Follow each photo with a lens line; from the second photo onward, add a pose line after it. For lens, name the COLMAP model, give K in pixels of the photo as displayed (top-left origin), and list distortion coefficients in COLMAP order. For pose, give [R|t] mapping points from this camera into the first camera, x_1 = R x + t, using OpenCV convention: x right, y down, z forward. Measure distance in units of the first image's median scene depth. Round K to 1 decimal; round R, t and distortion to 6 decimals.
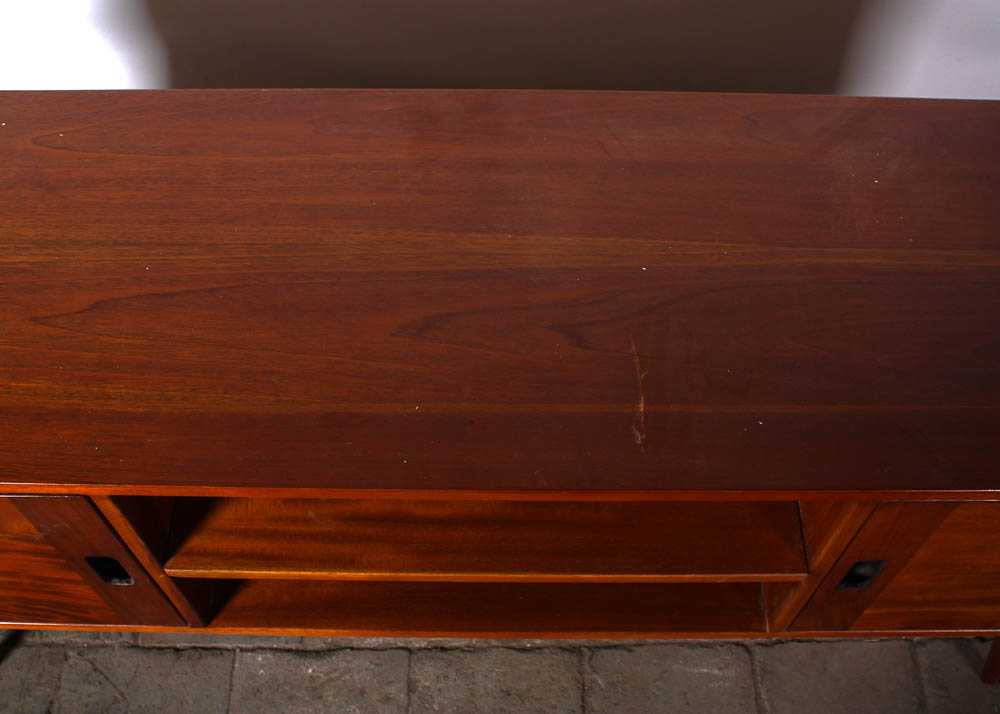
lens RADIAL K [[1092.1, 0, 502.2], [0, 1092.1, 355.1], [0, 0, 1]] dist [-0.065734, 0.000000]
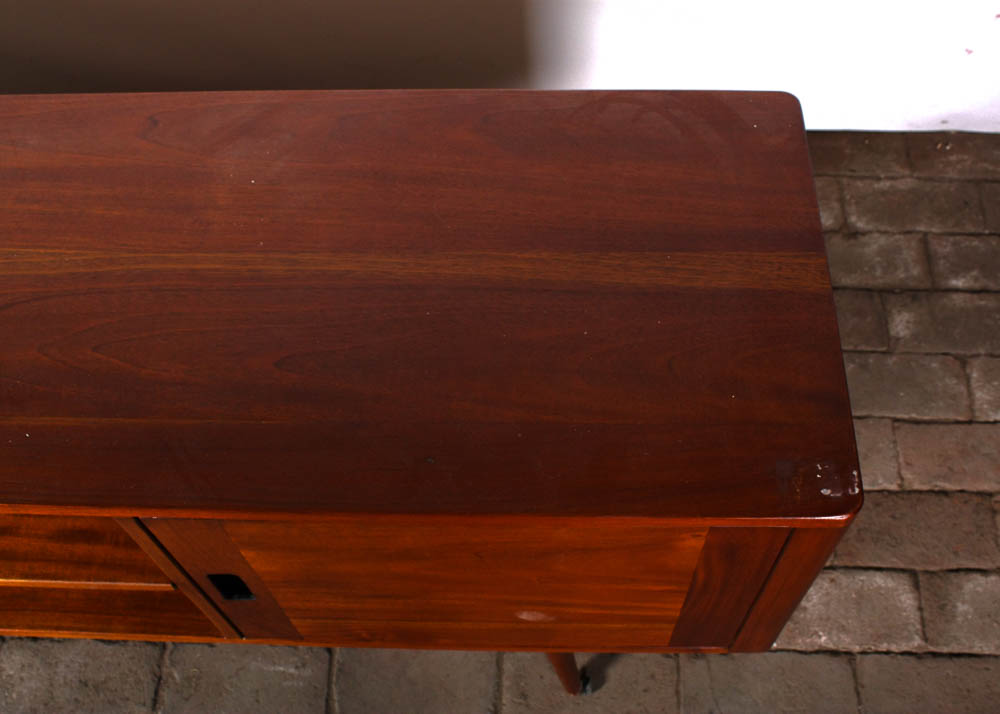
lens RADIAL K [[1092.1, 0, 496.4], [0, 1092.1, 358.3], [0, 0, 1]] dist [-0.065734, 0.000000]
pose [[0.997061, 0.000269, -0.076615, 0.463053], [0.001960, 0.999577, 0.029016, -0.022269], [0.076591, -0.029081, 0.996638, 0.032851]]
